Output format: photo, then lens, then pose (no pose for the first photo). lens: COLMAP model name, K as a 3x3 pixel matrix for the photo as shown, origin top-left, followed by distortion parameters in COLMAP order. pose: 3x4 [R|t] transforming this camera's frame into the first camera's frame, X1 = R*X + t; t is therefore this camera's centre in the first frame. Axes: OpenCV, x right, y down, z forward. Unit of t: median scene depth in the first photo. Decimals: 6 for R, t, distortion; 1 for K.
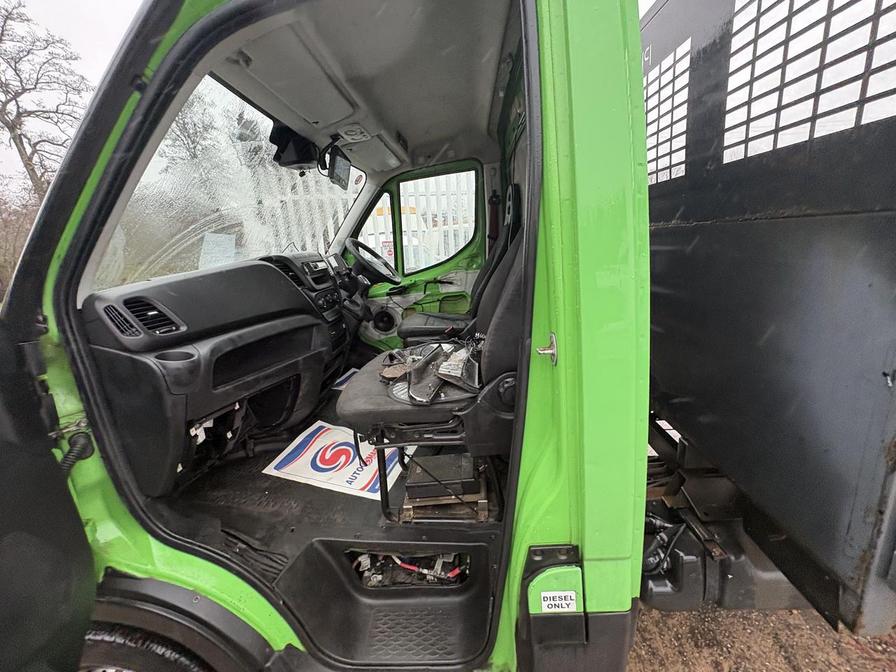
lens RADIAL K [[355.1, 0, 447.6], [0, 355.1, 336.6], [0, 0, 1]] dist [-0.004026, 0.001893]
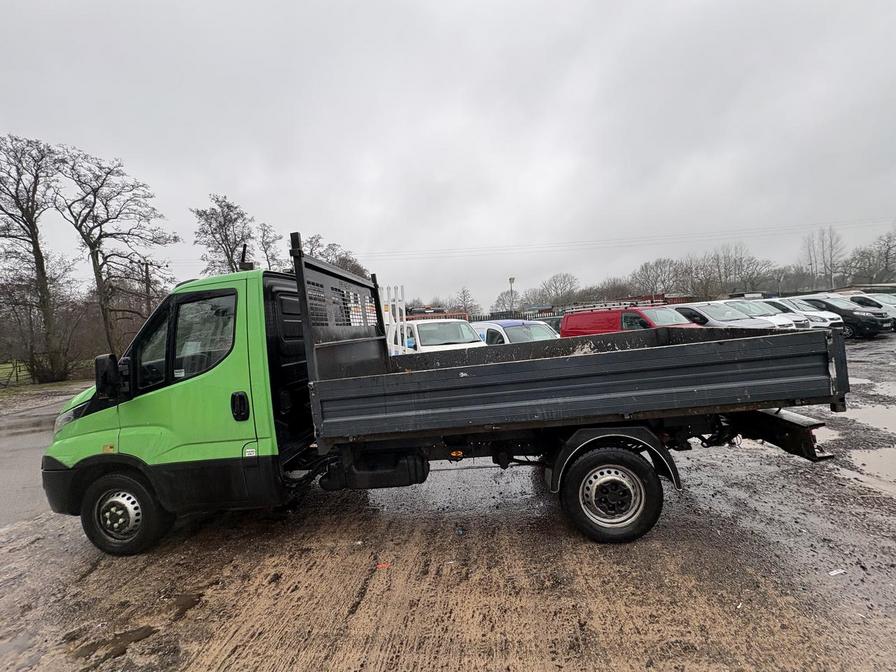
lens RADIAL K [[355.1, 0, 447.3], [0, 355.1, 336.8], [0, 0, 1]] dist [-0.004026, 0.001893]
pose [[0.999094, -0.002509, -0.042484, 1.067287], [-0.007452, 0.972524, -0.232684, 0.200390], [0.041900, 0.232790, 0.971624, -1.140054]]
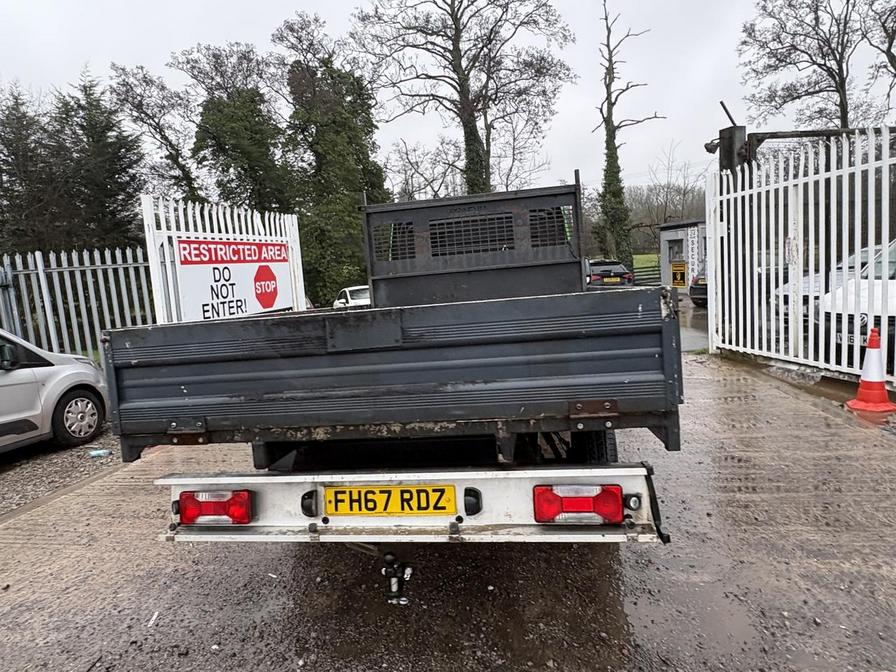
lens RADIAL K [[563.5, 0, 449.4], [0, 563.5, 341.7], [0, 0, 1]] dist [0.000422, -0.000981]
pose [[-0.093482, 0.195772, -0.976184, 3.587196], [-0.170733, 0.962801, 0.209438, -0.500240], [0.980873, 0.186246, -0.056580, 0.987419]]
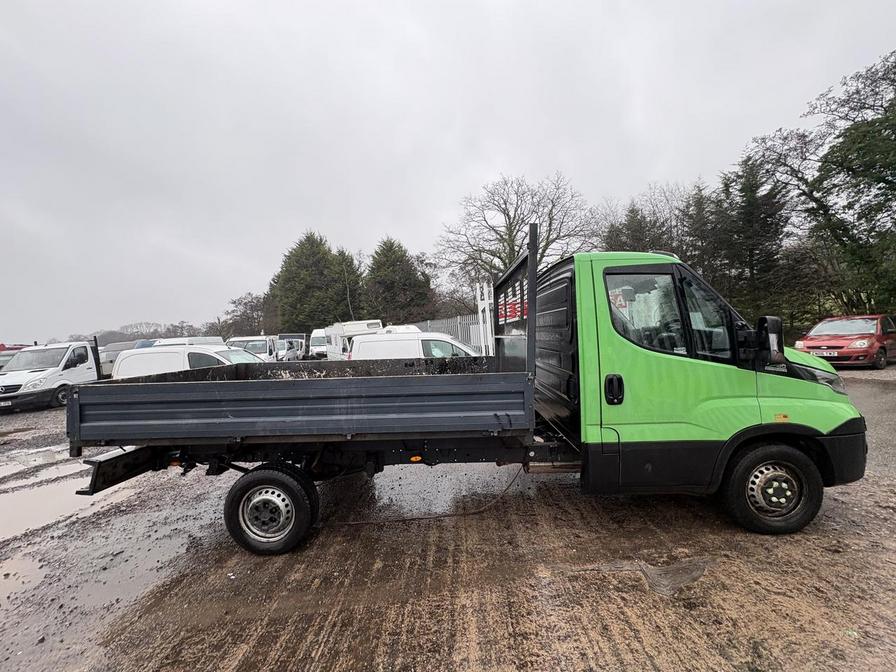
lens RADIAL K [[355.1, 0, 450.0], [0, 355.1, 337.4], [0, 0, 1]] dist [-0.004026, 0.001893]
pose [[-0.990161, 0.137725, -0.024777, 0.772245], [0.126169, 0.955224, 0.267636, -0.857846], [0.060527, 0.261876, -0.963202, 2.888448]]
